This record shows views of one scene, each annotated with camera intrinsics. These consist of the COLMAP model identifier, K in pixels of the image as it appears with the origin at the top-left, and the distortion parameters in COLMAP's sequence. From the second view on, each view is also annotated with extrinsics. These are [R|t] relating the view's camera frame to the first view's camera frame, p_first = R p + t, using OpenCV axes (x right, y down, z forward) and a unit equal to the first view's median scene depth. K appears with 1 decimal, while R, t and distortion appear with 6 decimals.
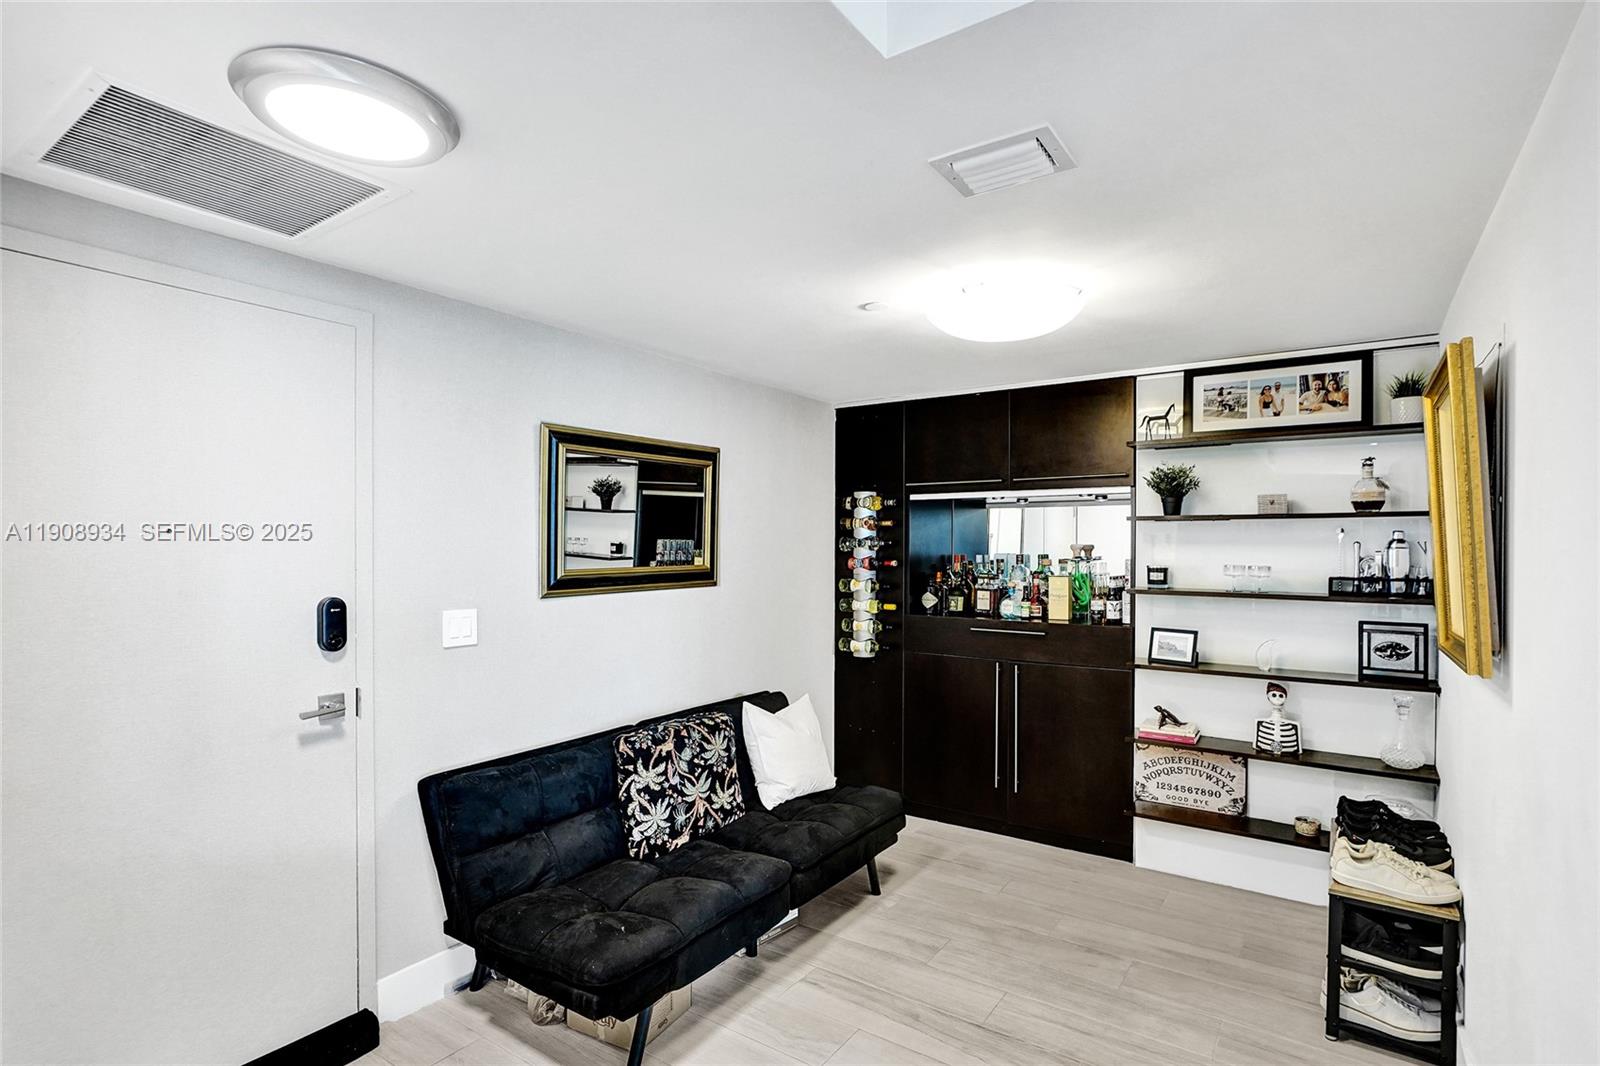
lens RADIAL K [[789.4, 0, 797.2], [0, 789.4, 543.2], [0, 0, 1]] dist [-0.000943, -0.000084]
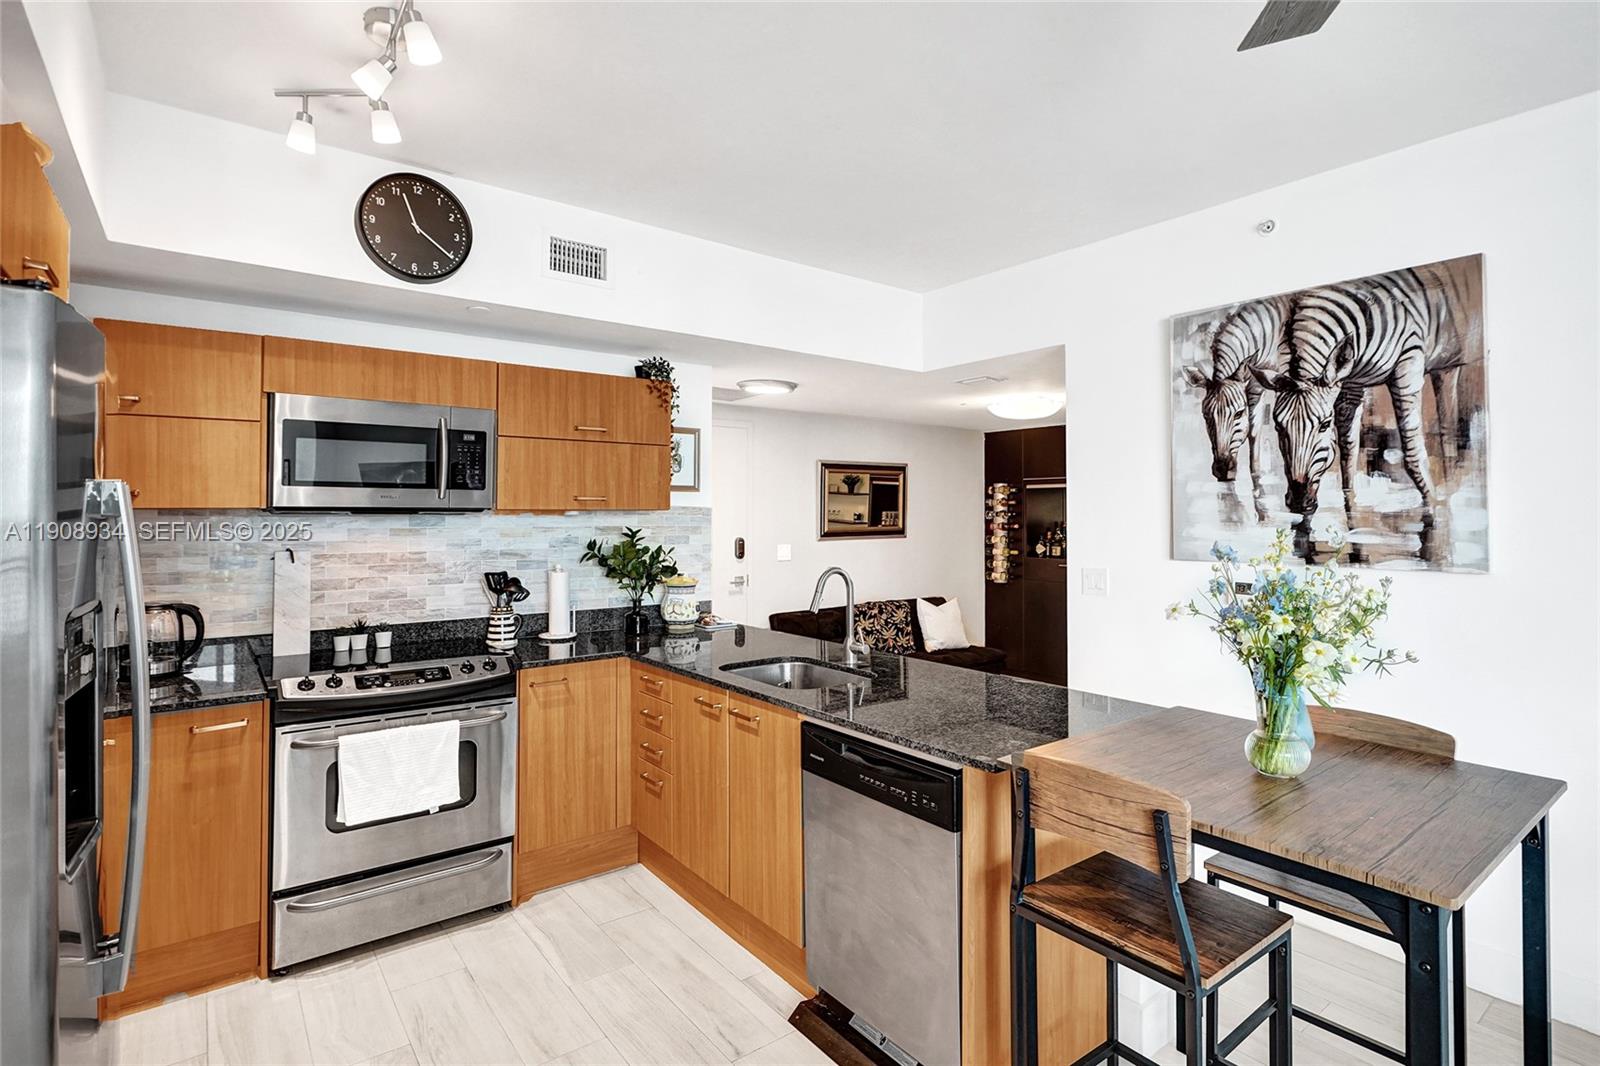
lens RADIAL K [[789.4, 0, 797.2], [0, 789.4, 543.2], [0, 0, 1]] dist [-0.000943, -0.000084]
pose [[0.949392, 0.010424, -0.313921, 0.204723], [0.002612, 0.999153, 0.041078, -0.008675], [0.314083, -0.039819, 0.948560, -0.725608]]
